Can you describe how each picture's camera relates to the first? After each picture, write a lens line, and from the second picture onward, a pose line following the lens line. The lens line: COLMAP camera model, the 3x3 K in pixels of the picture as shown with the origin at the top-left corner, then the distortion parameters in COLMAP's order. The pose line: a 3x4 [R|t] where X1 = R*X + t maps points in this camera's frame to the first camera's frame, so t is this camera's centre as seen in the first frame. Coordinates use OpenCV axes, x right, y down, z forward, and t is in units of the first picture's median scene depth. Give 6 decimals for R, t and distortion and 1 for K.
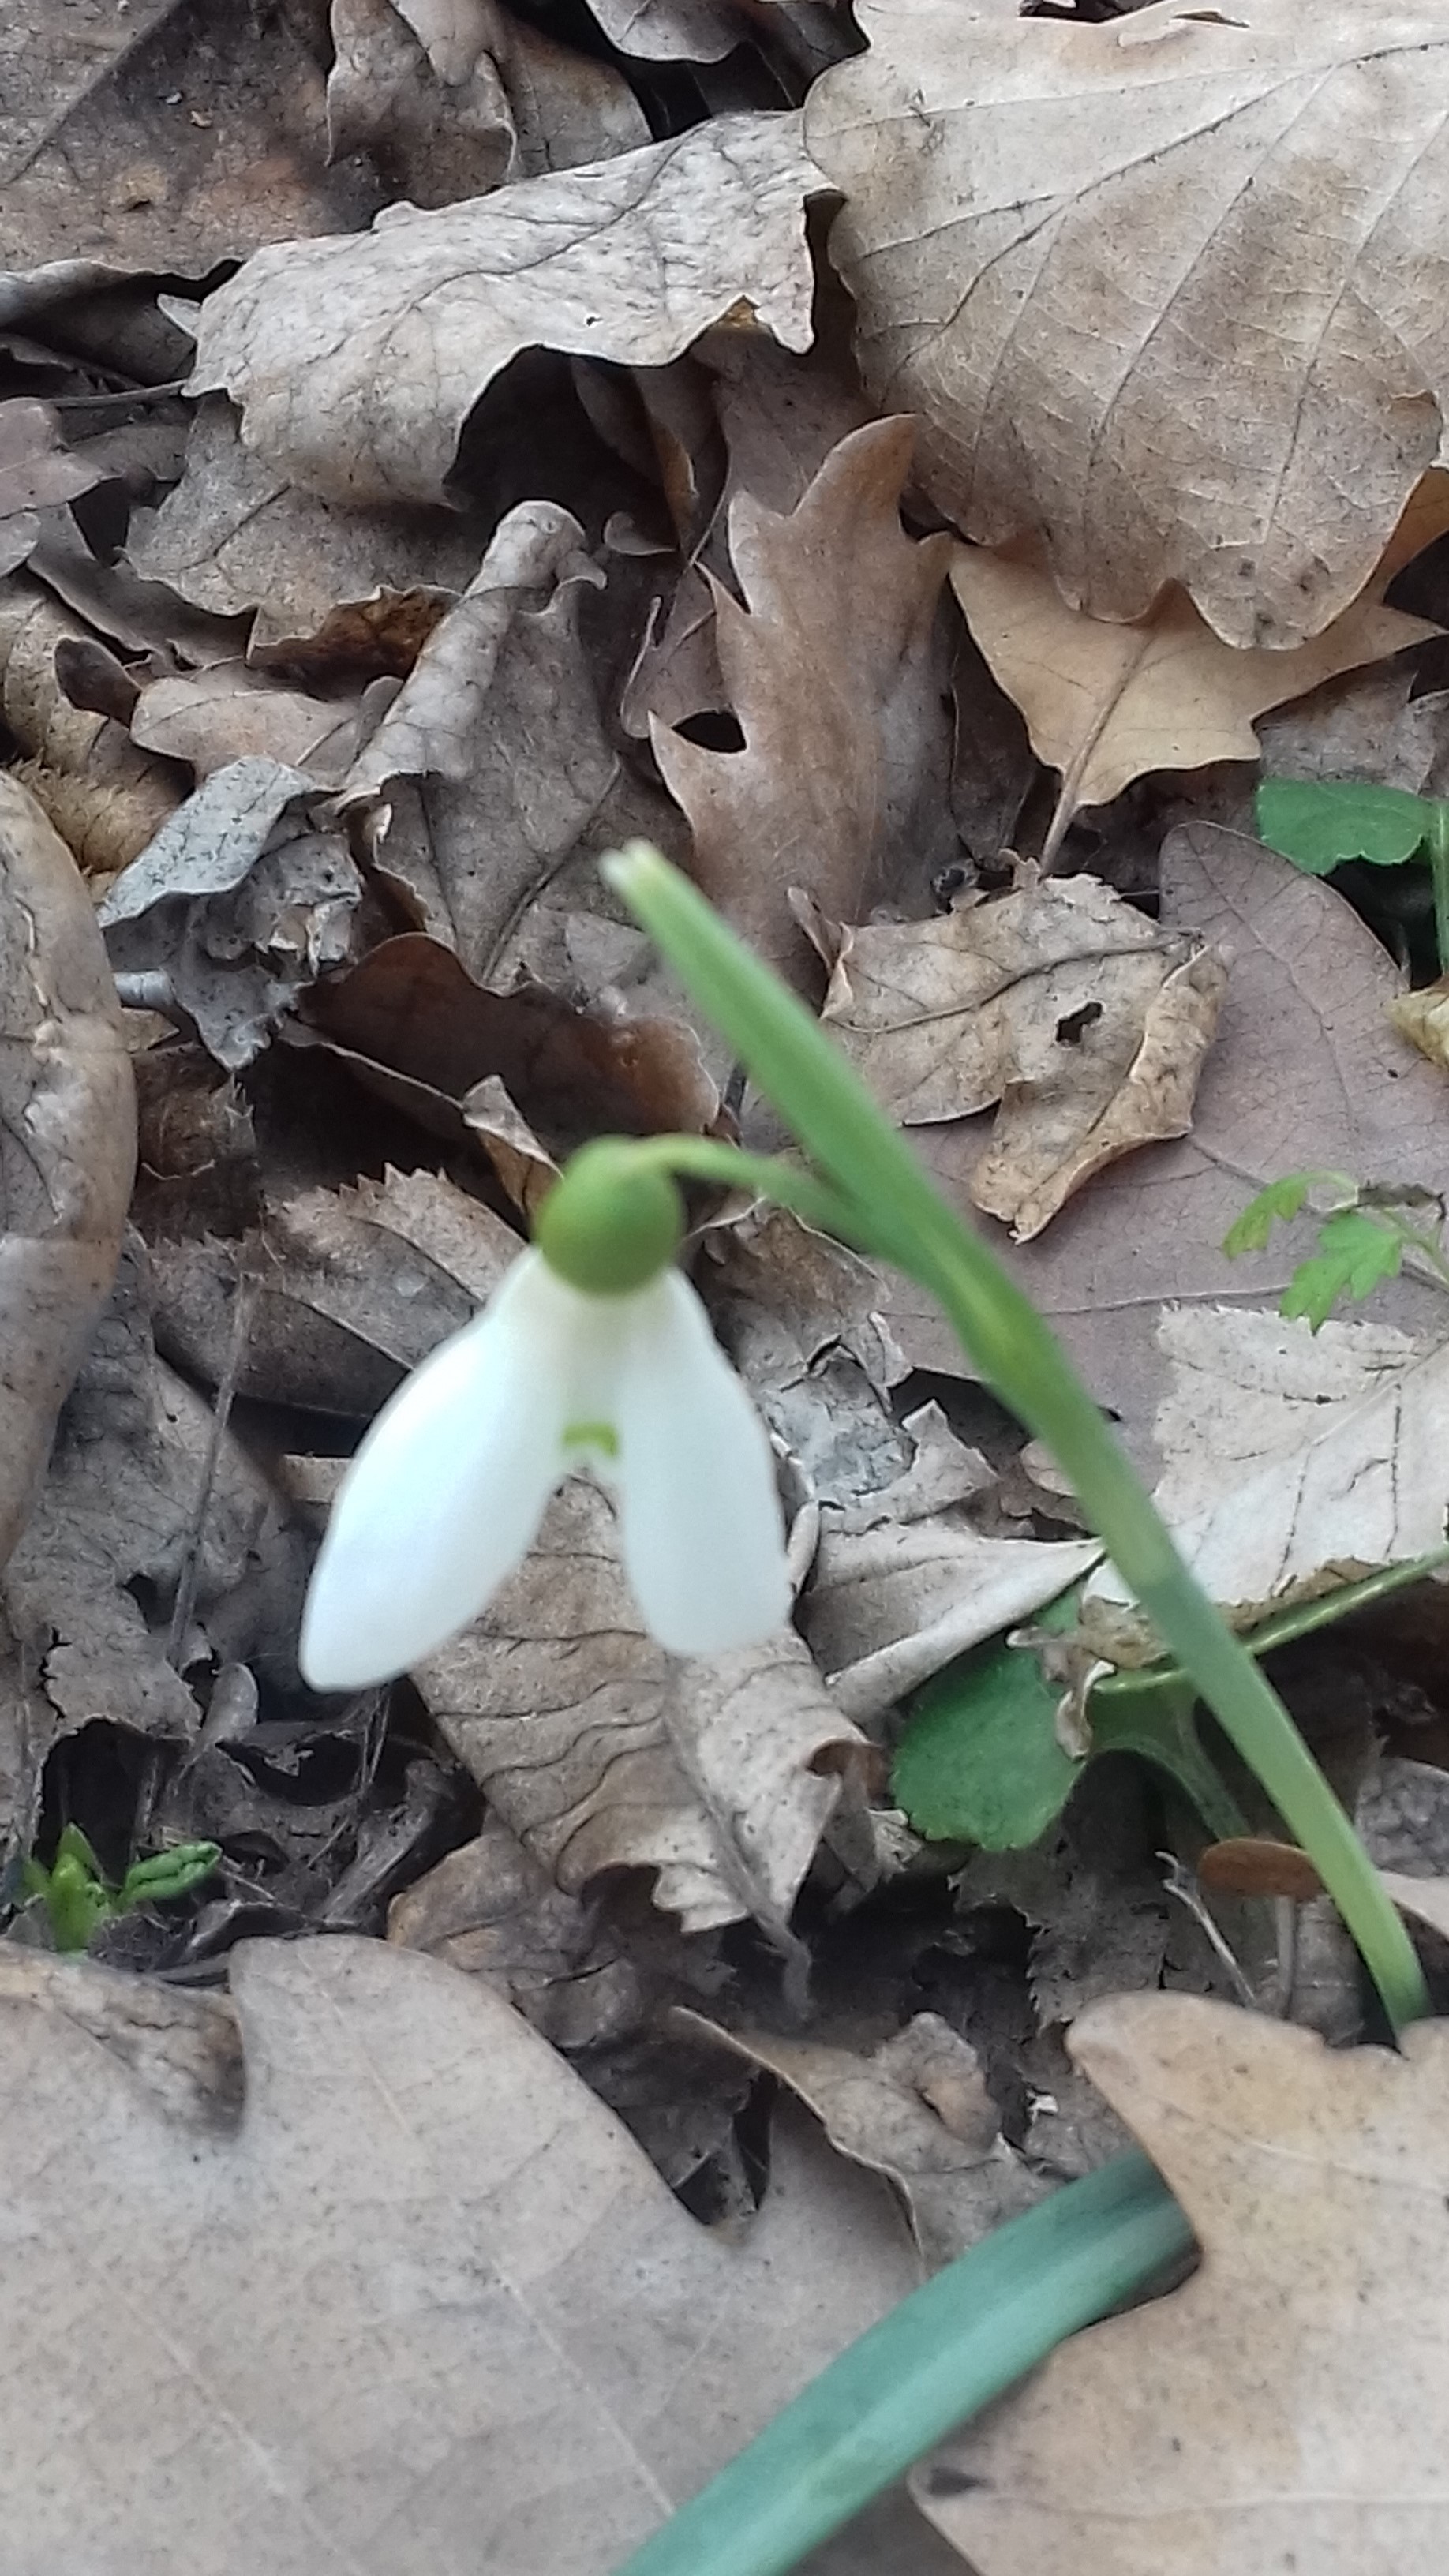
lens RADIAL K [[4736.9, 0, 724.5], [0, 4736.9, 1288.0], [0, 0, 1]] dist [0.024715, -0.295338]
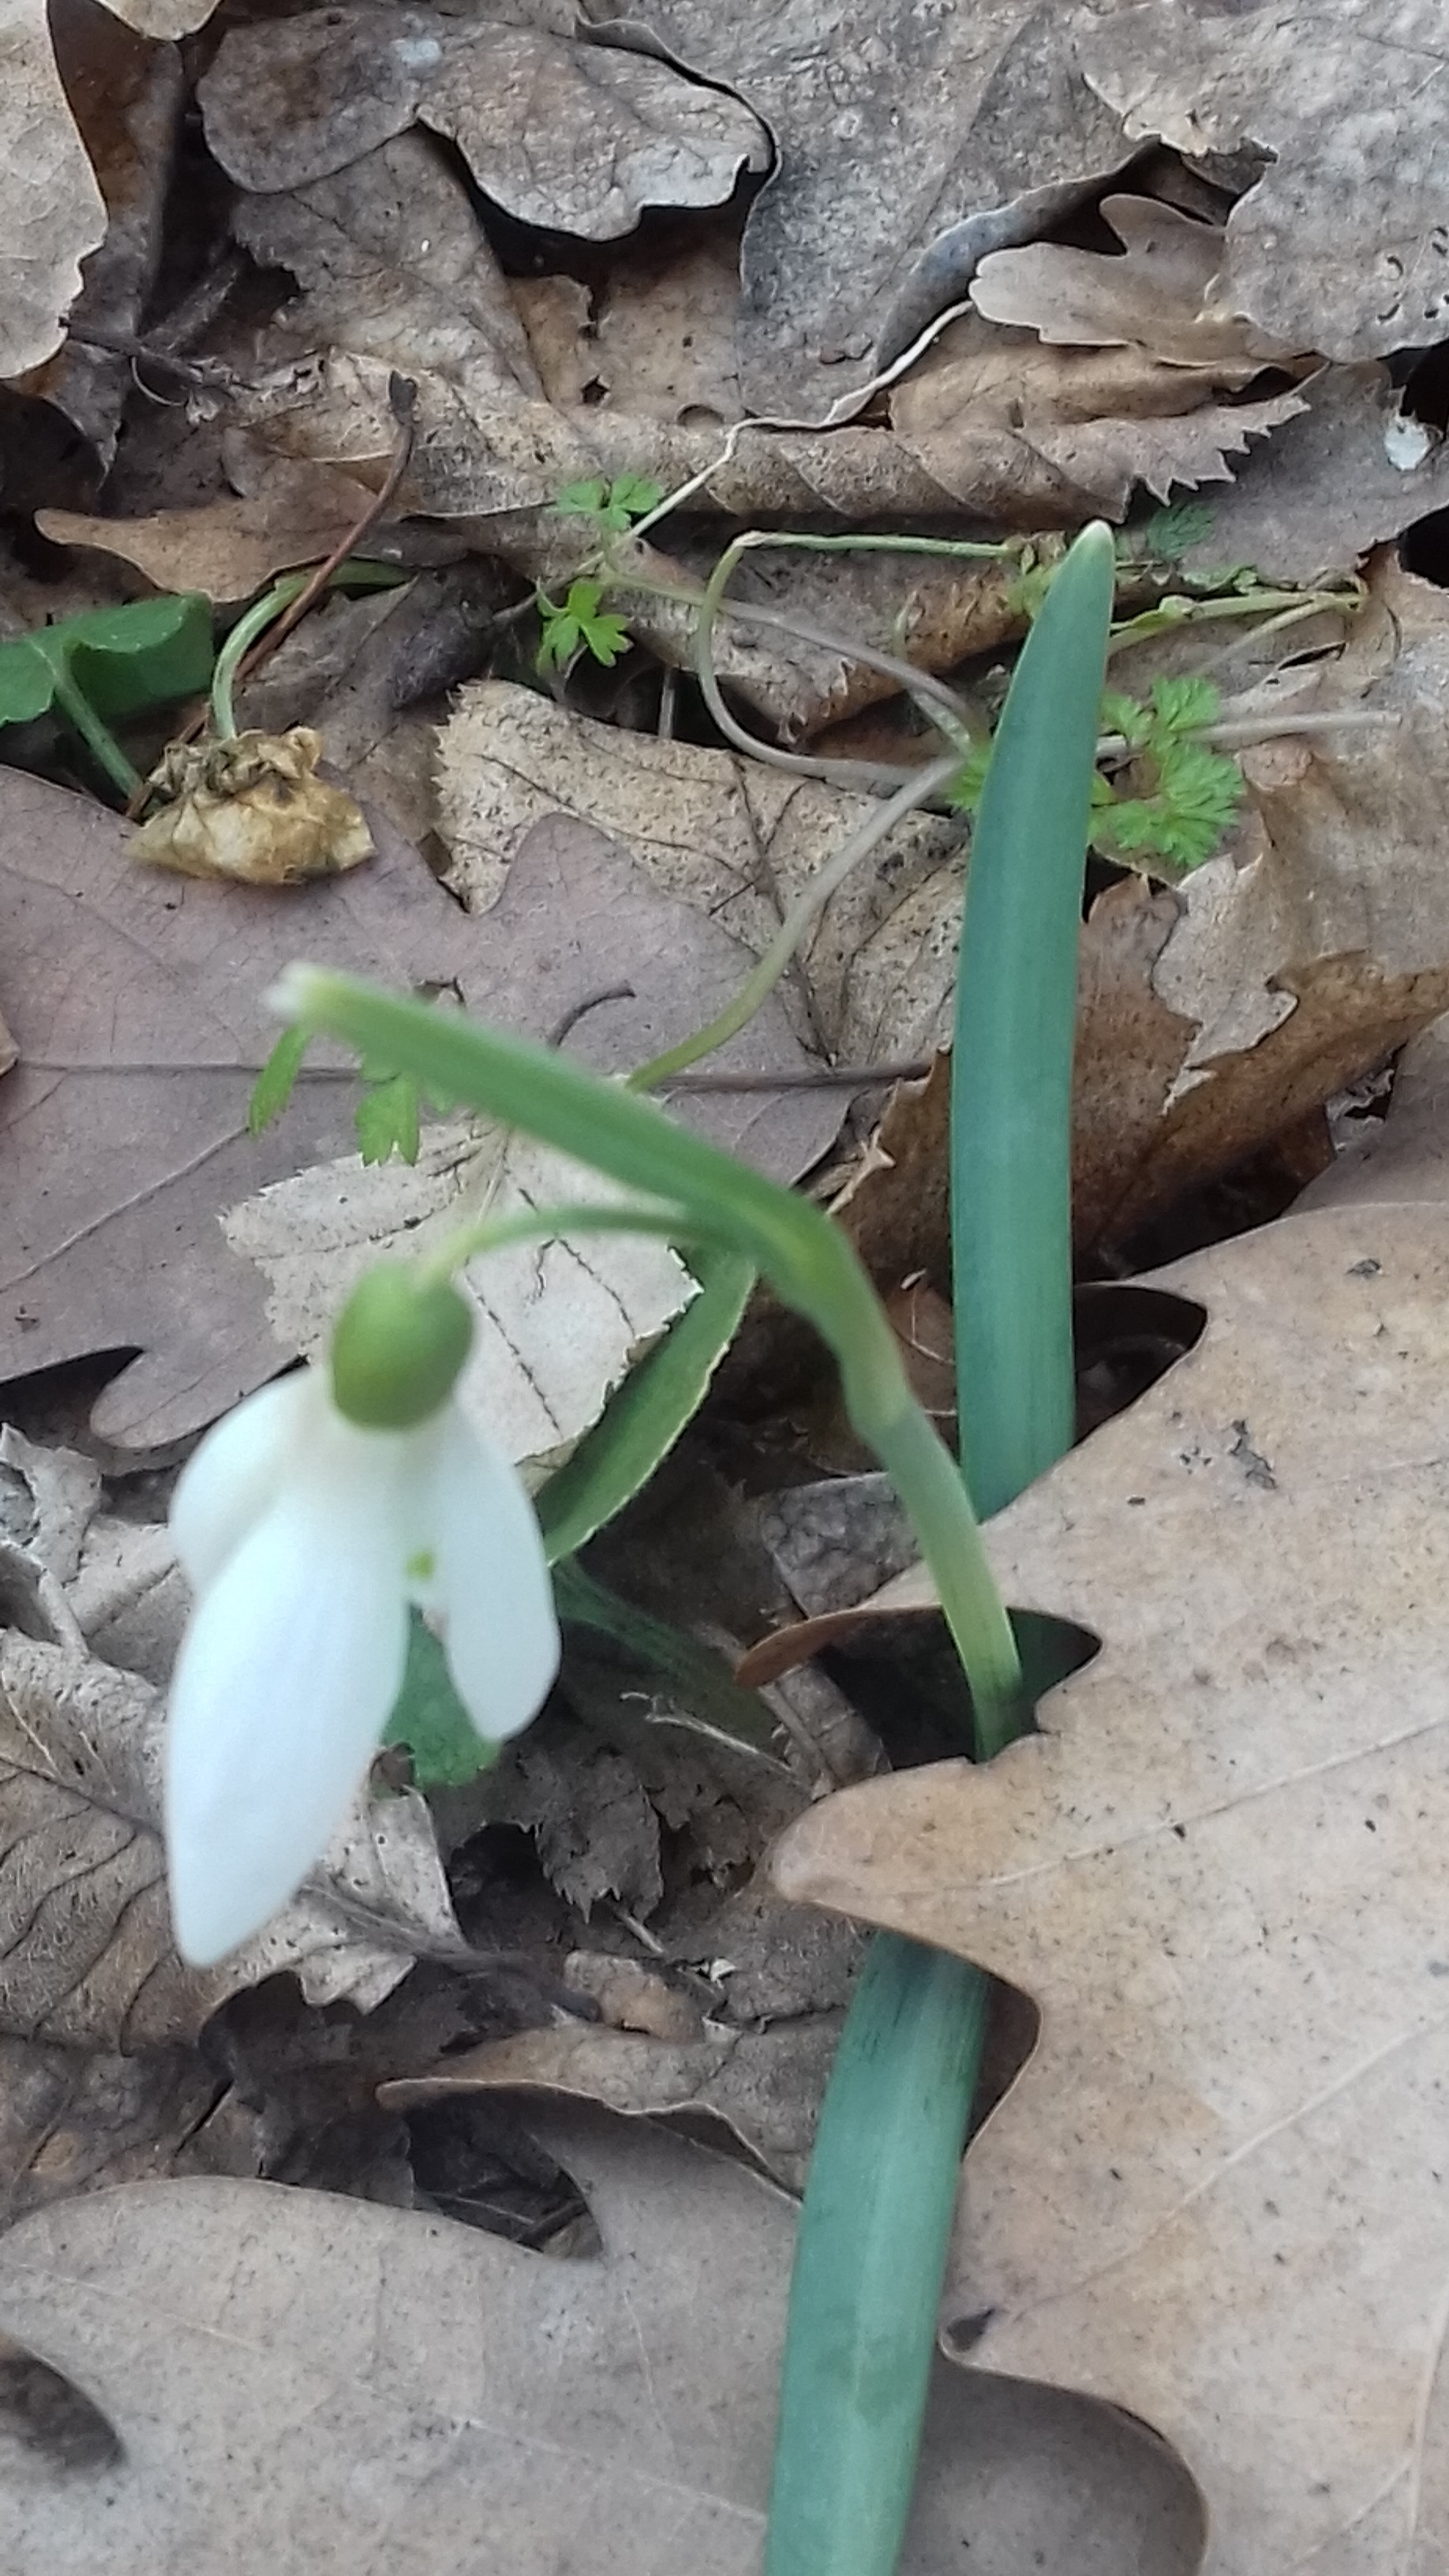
lens RADIAL K [[4736.9, 0, 724.5], [0, 4736.9, 1288.0], [0, 0, 1]] dist [0.024715, -0.295338]
pose [[0.785835, -0.472124, 0.399452, -0.268960], [0.445868, 0.880116, 0.163085, -0.116650], [-0.428560, 0.049945, 0.902132, 0.111931]]
